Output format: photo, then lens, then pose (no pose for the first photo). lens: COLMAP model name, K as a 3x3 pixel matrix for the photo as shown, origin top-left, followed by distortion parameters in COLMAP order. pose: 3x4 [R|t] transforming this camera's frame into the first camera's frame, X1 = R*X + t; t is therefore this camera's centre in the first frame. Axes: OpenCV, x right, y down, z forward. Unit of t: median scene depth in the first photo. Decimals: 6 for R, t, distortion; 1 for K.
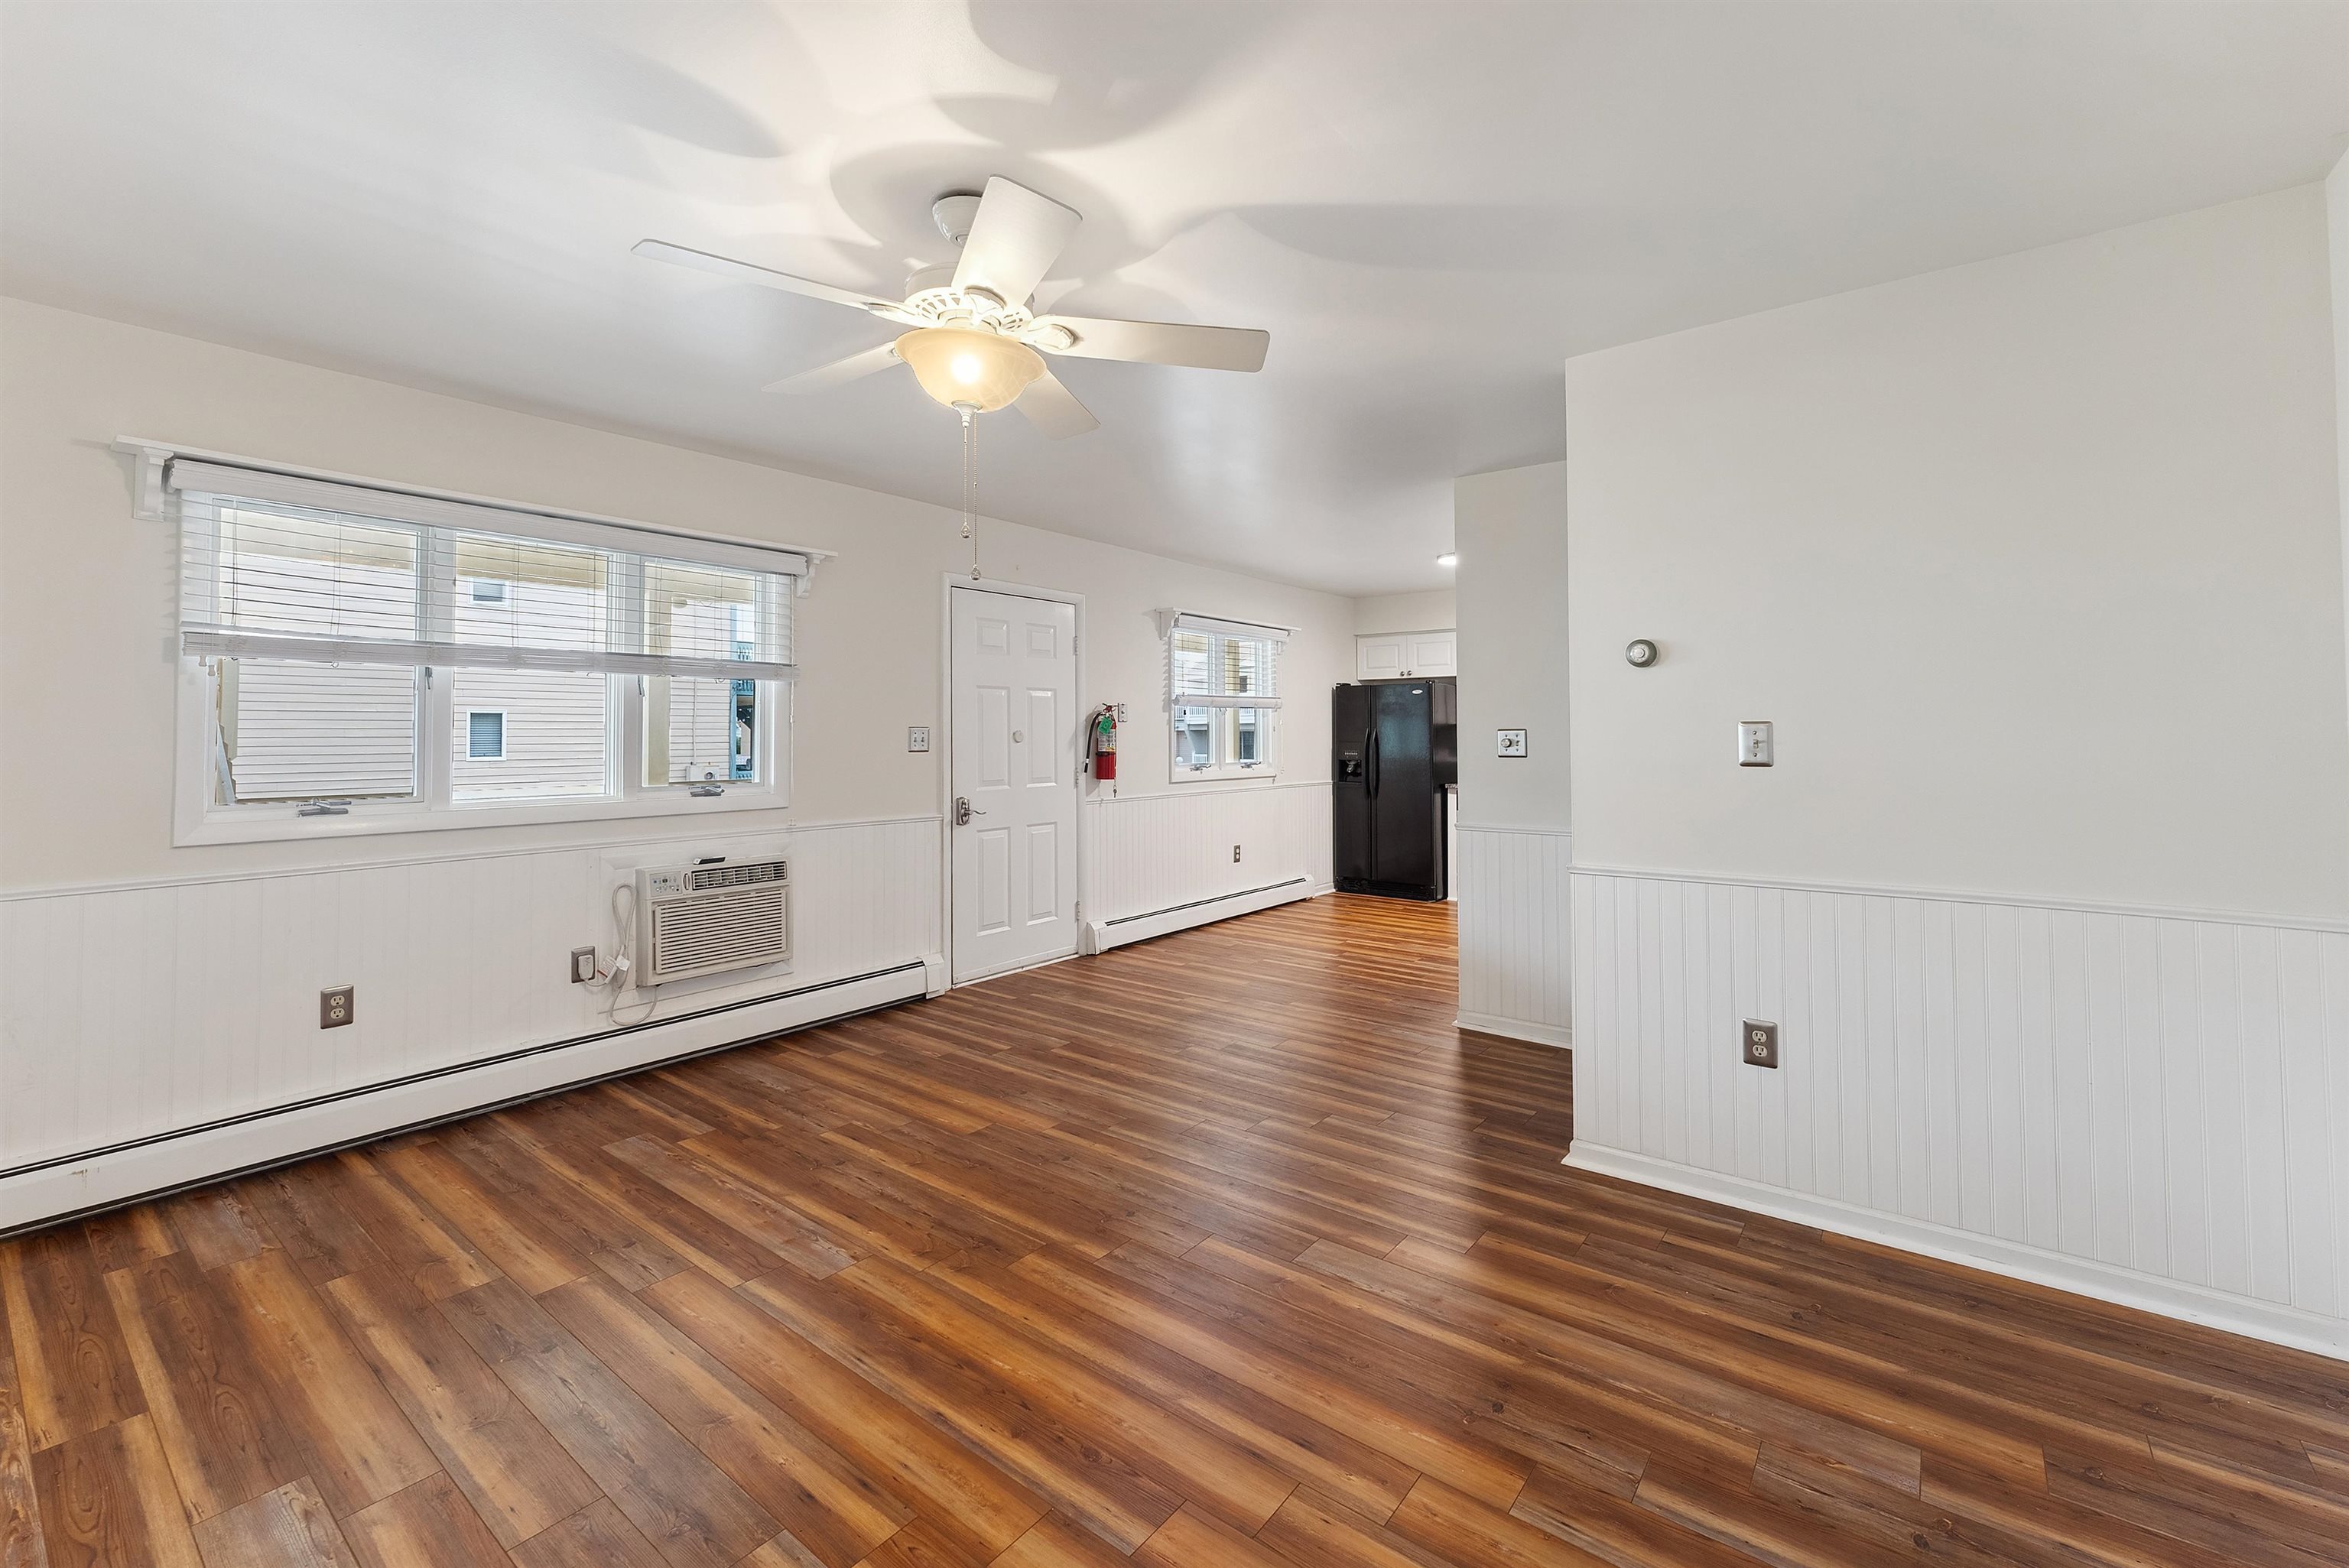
lens RADIAL K [[981.2, 0, 1166.2], [0, 981.2, 716.5], [0, 0, 1]] dist [0.002226, -0.000056]
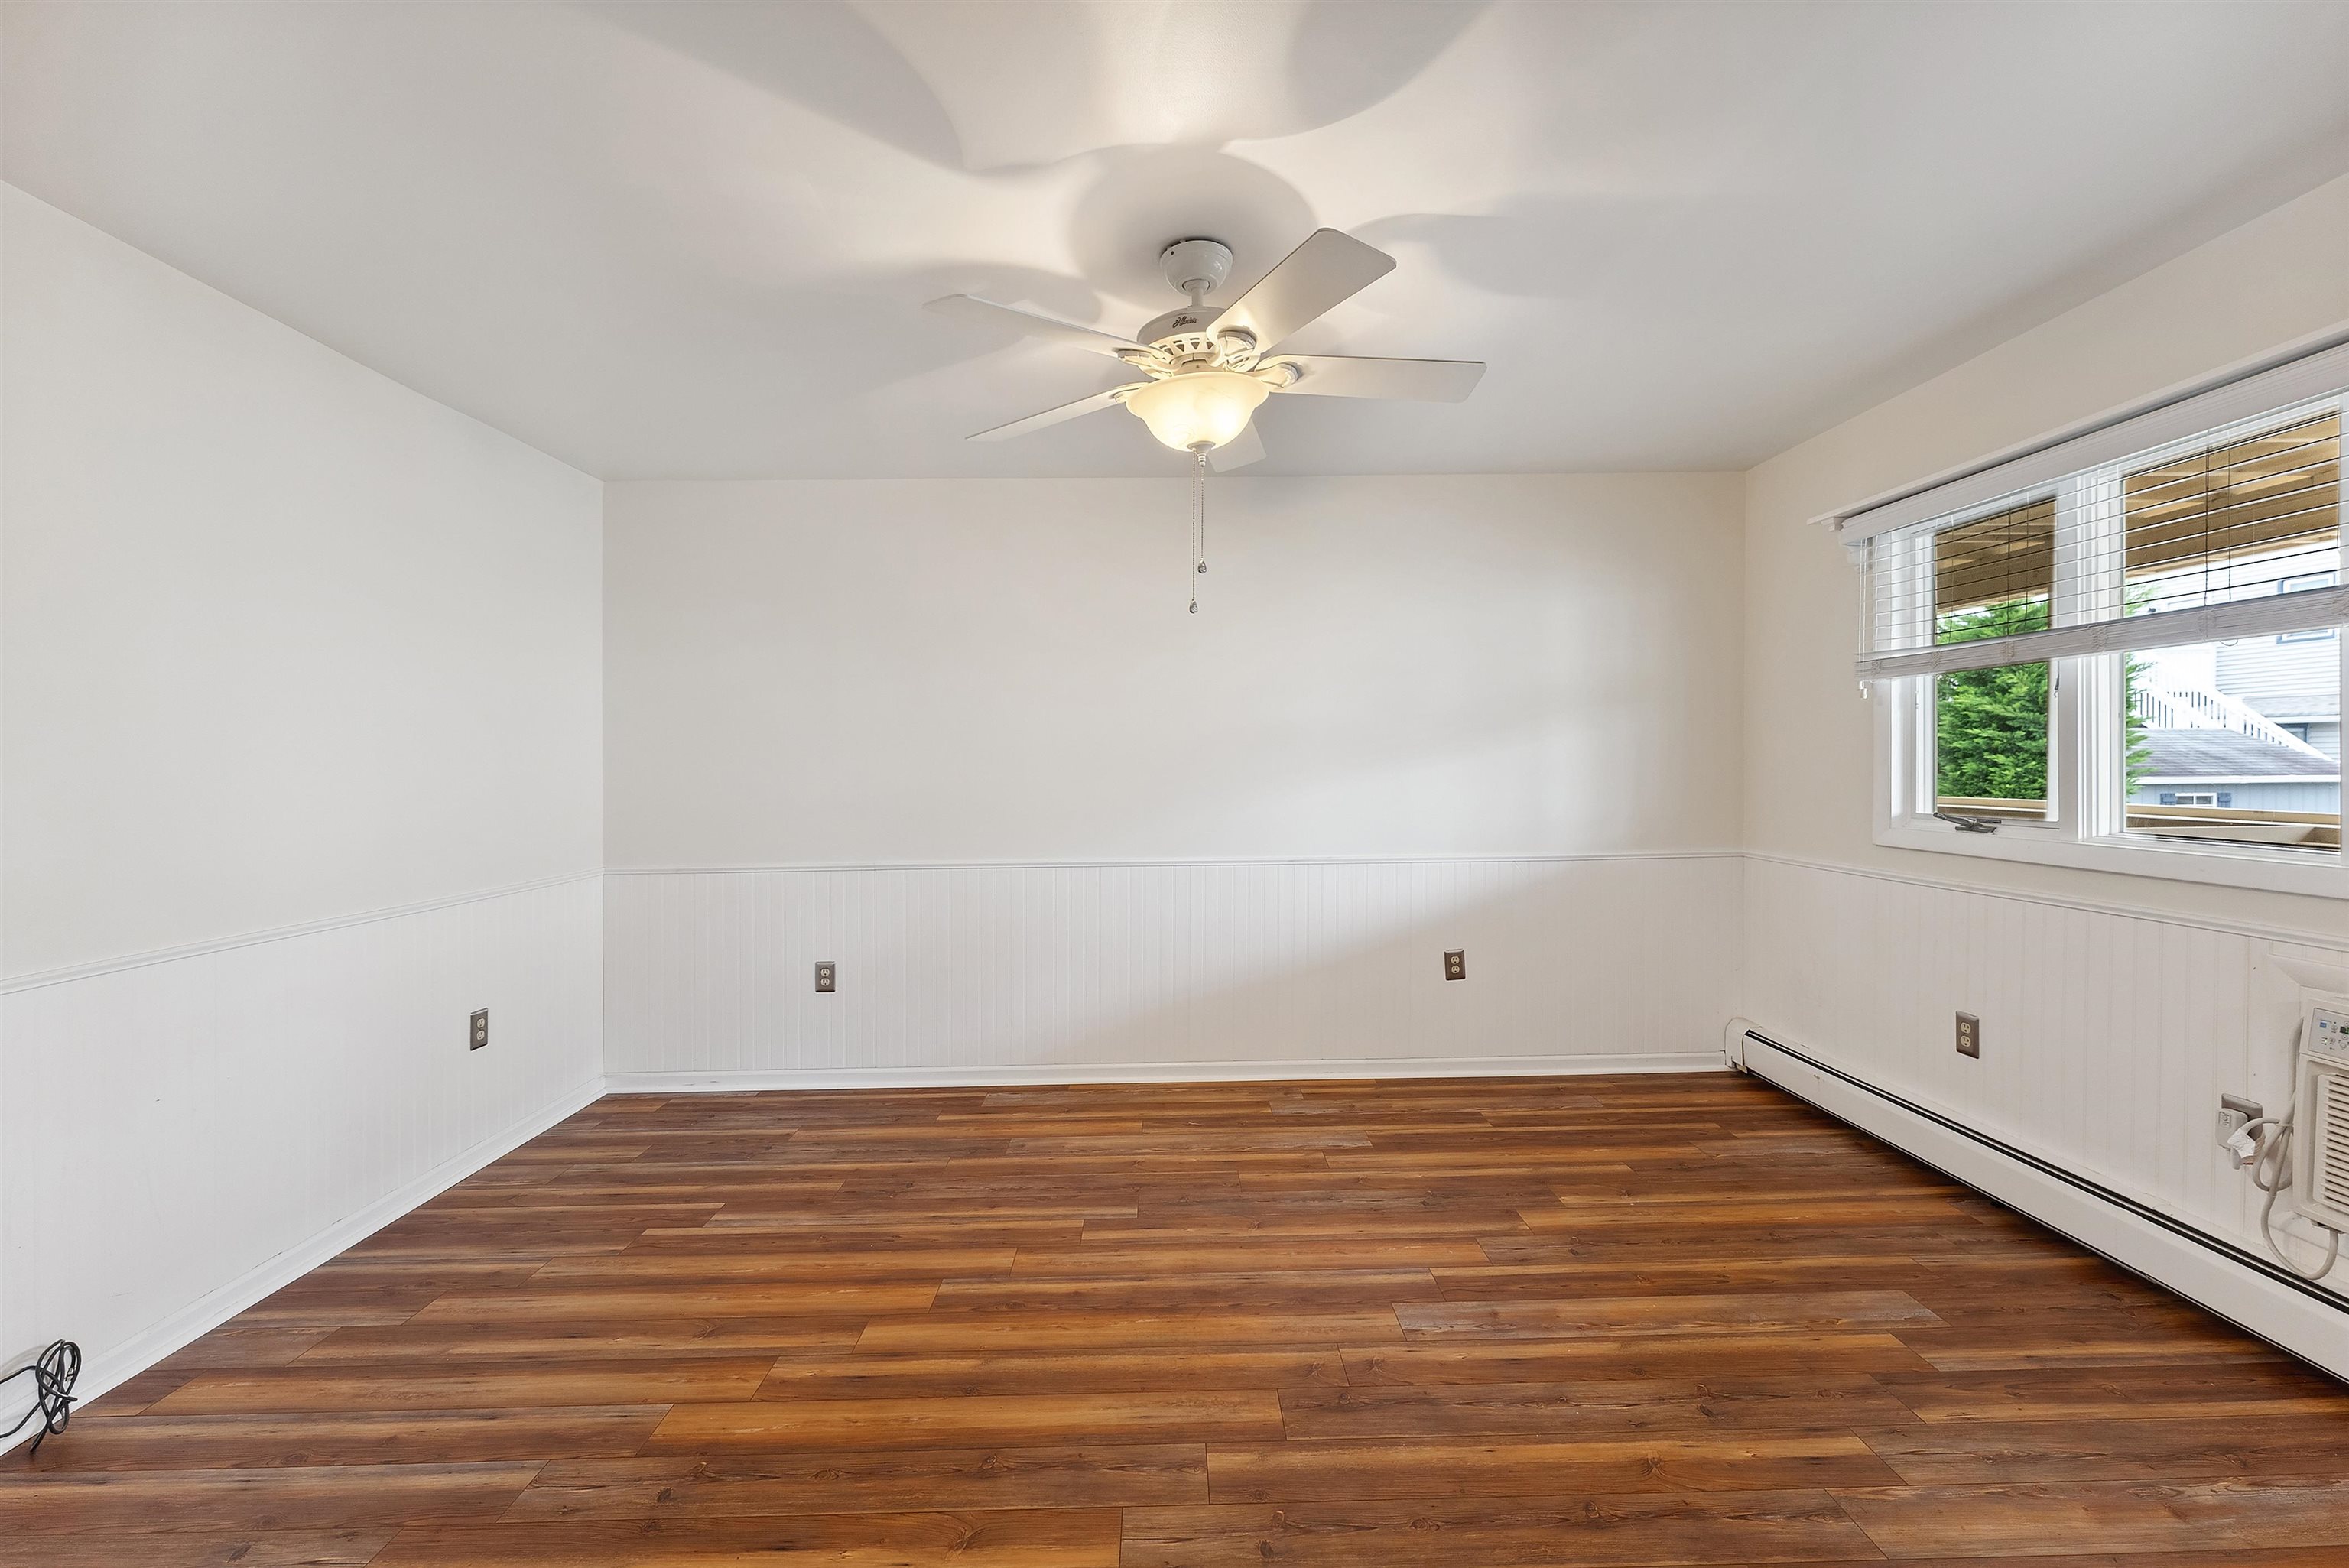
lens RADIAL K [[952.5, 0, 1171.7], [0, 952.5, 761.5], [0, 0, 1]] dist [0.001935, 0.000074]
pose [[-0.773542, 0.015518, -0.633555, 0.344314], [0.028895, 0.999524, -0.010797, 0.023863], [0.633086, -0.026659, -0.773622, 1.318785]]
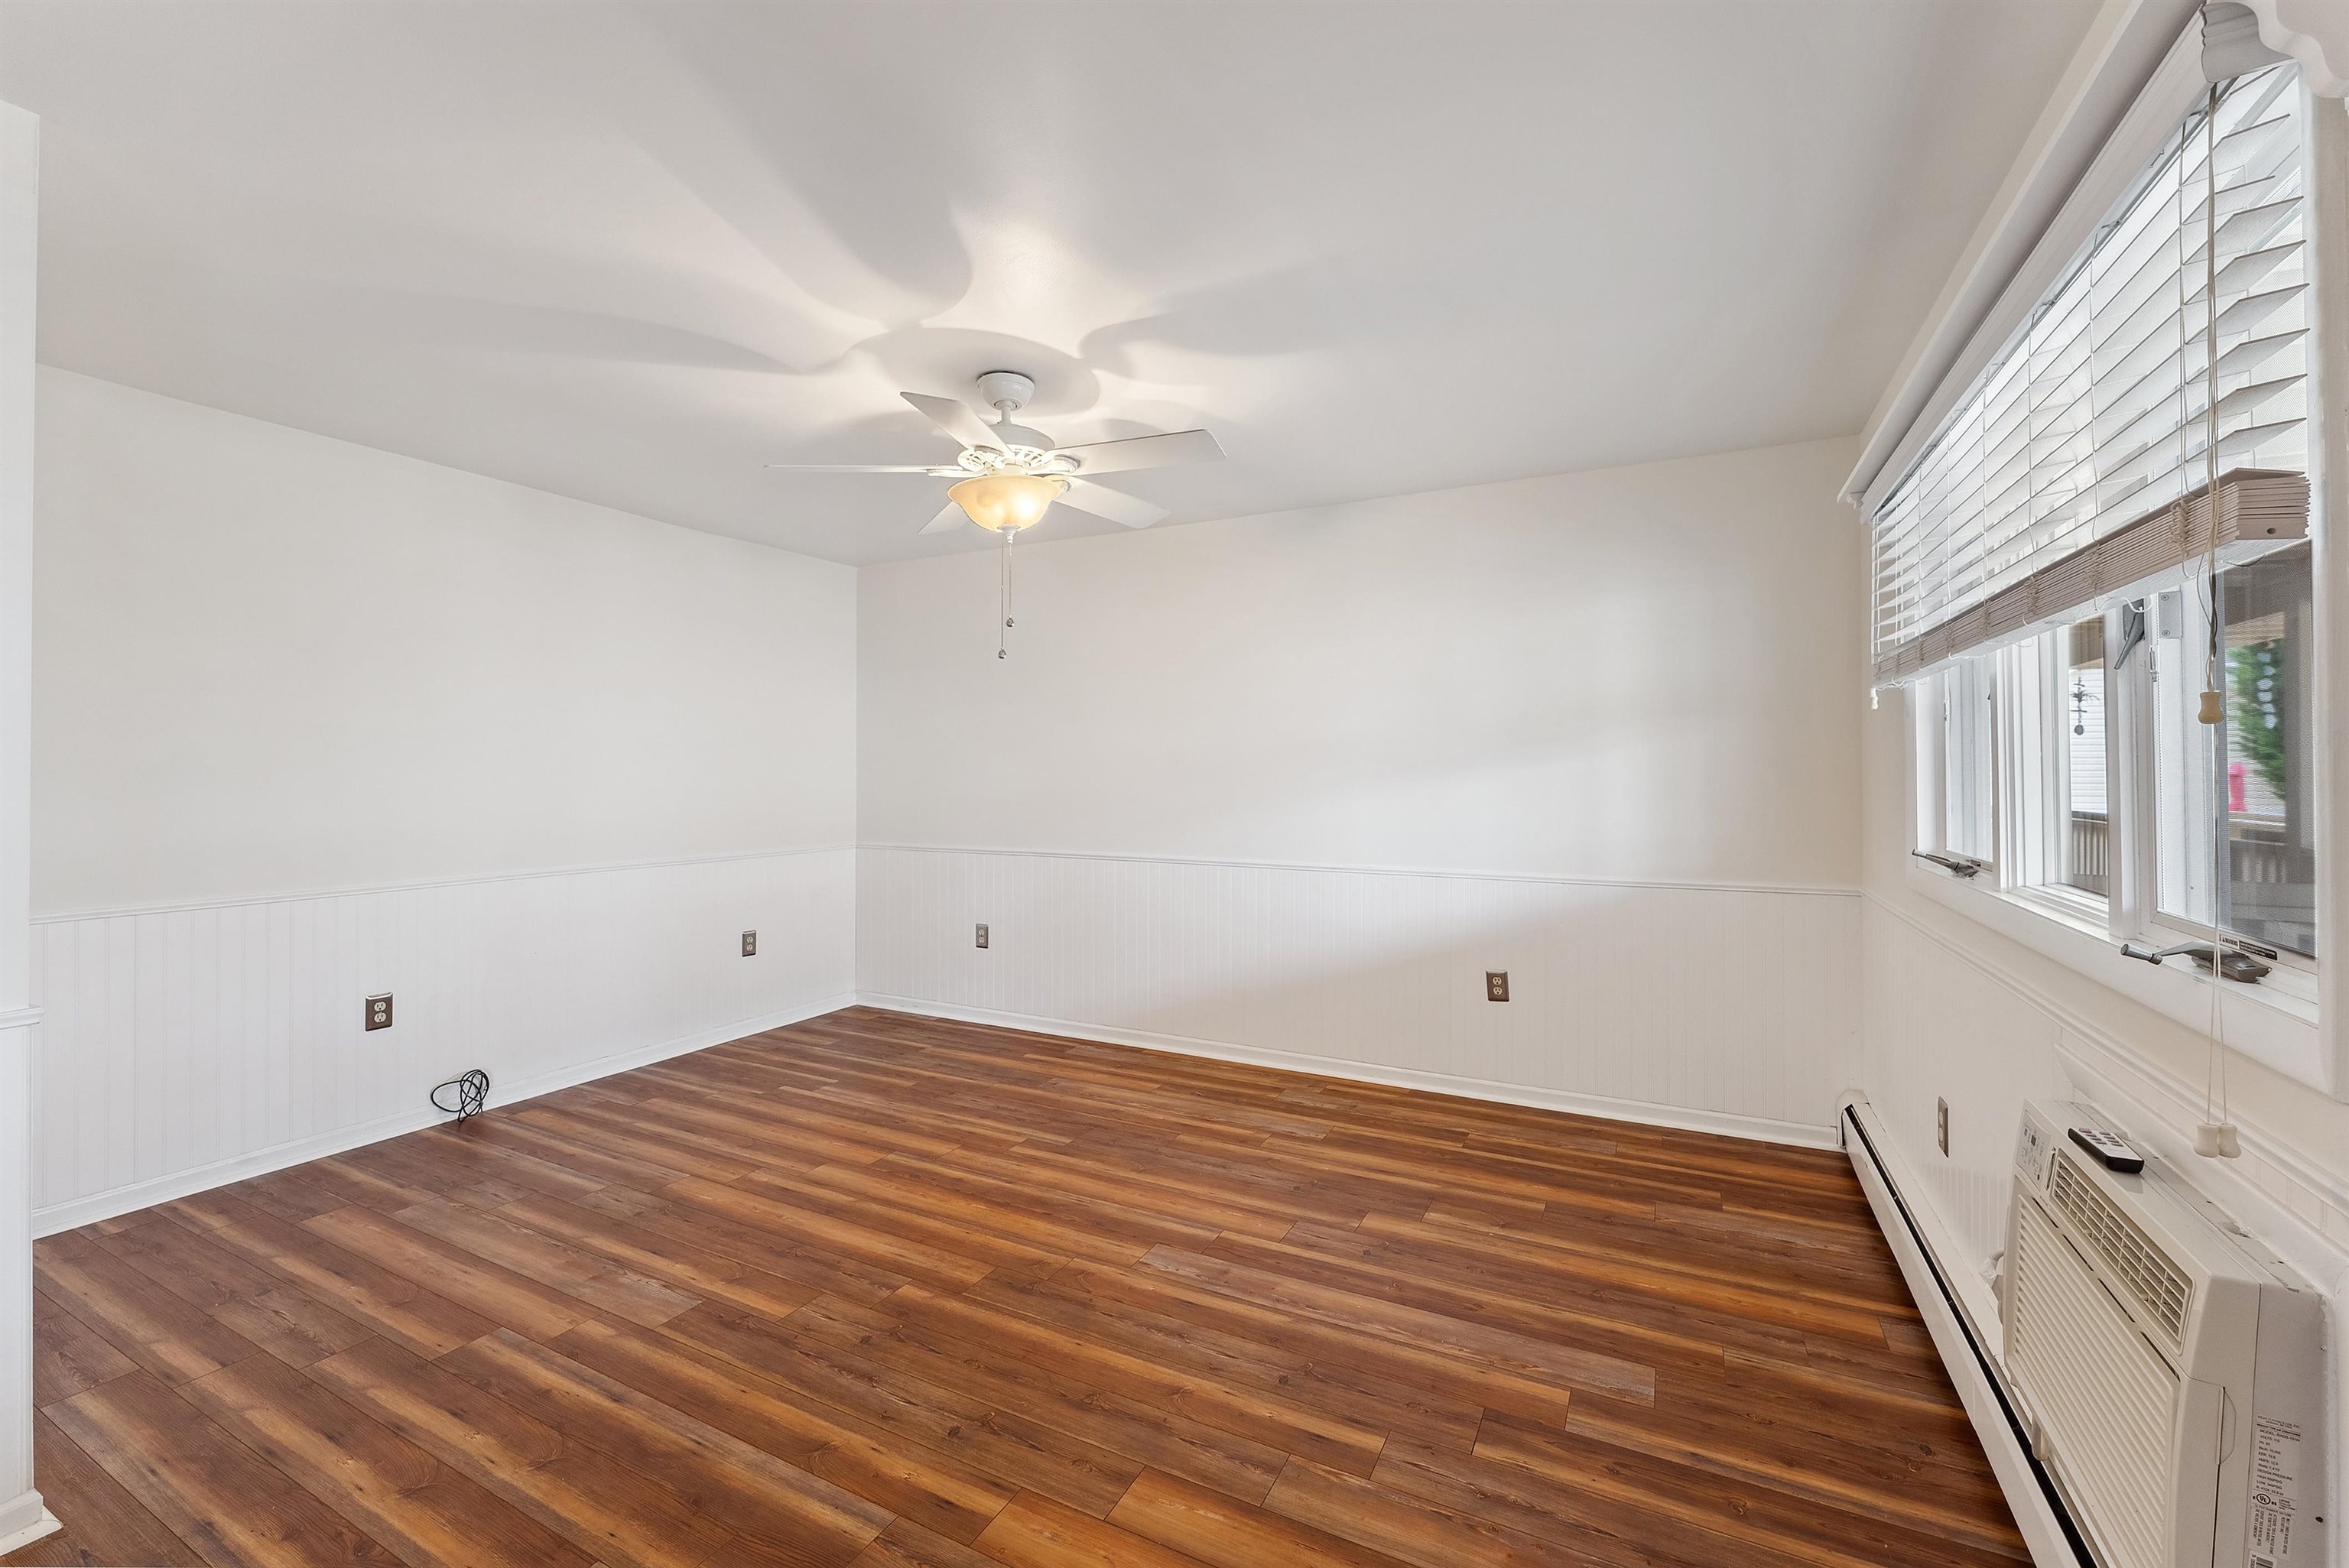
lens RADIAL K [[950.8, 0, 1182.1], [0, 950.8, 760.4], [0, 0, 1]] dist [-0.003926, -0.000256]
pose [[-0.980460, 0.003345, -0.196691, -0.133037], [0.008882, 0.999588, -0.027276, 0.030709], [0.196518, -0.028490, -0.980086, 1.721140]]
